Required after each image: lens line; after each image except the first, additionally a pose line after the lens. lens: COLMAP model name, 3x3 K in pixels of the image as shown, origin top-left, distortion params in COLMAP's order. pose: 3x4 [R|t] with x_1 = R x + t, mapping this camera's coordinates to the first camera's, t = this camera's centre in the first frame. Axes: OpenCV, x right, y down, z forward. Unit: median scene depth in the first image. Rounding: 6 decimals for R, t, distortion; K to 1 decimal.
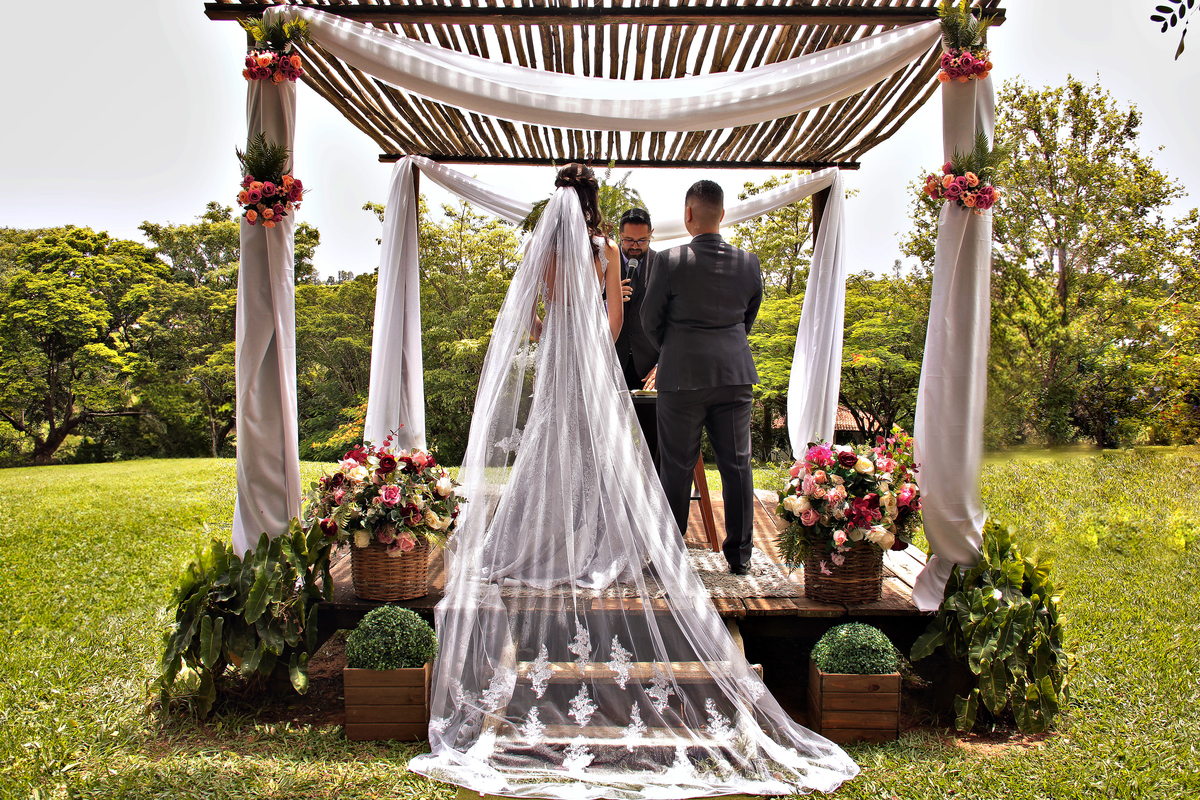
lens RADIAL K [[628.6, 0, 600.0], [0, 628.6, 400.0], [0, 0, 1]] dist [-0.004109, -0.000571]
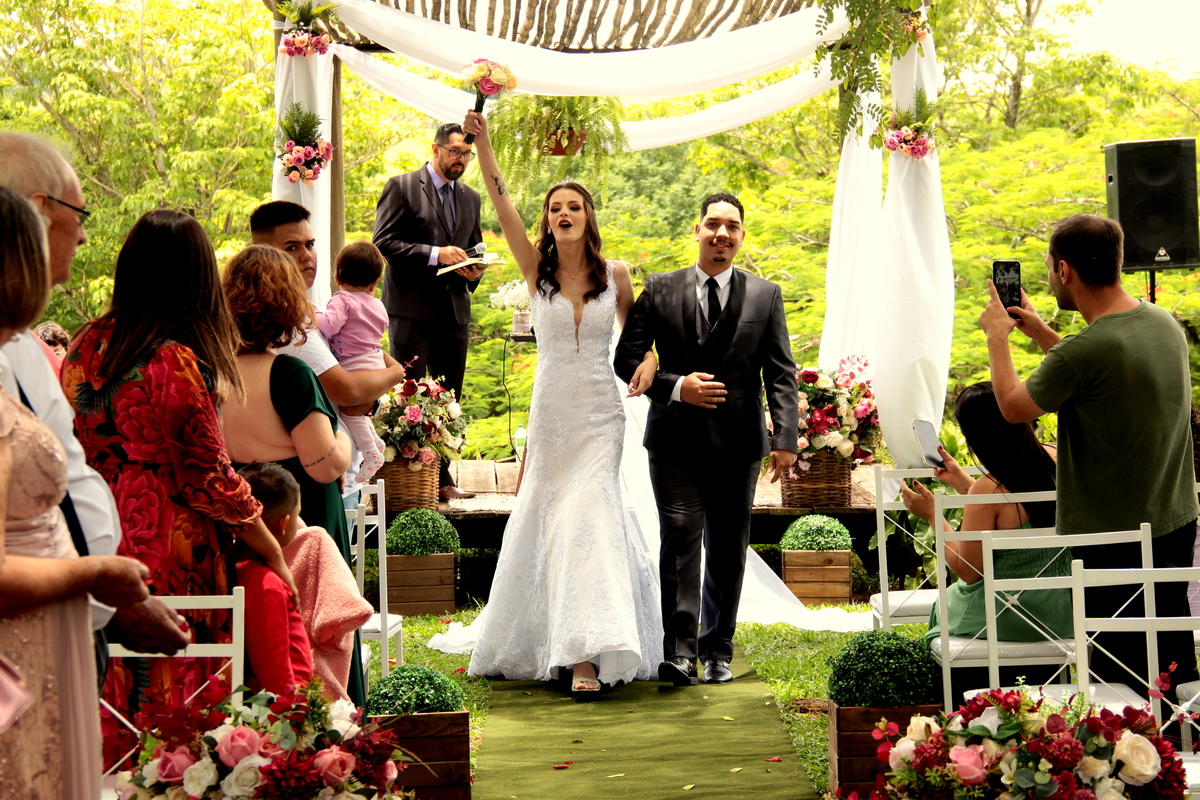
lens RADIAL K [[3081.1, 0, 600.0], [0, 3081.1, 400.0], [0, 0, 1]] dist [1.110508, -0.442365]
pose [[0.998008, -0.019587, 0.059969, -0.329503], [0.022309, 0.998735, -0.045061, 0.384511], [-0.059011, 0.046309, 0.997183, -4.637835]]
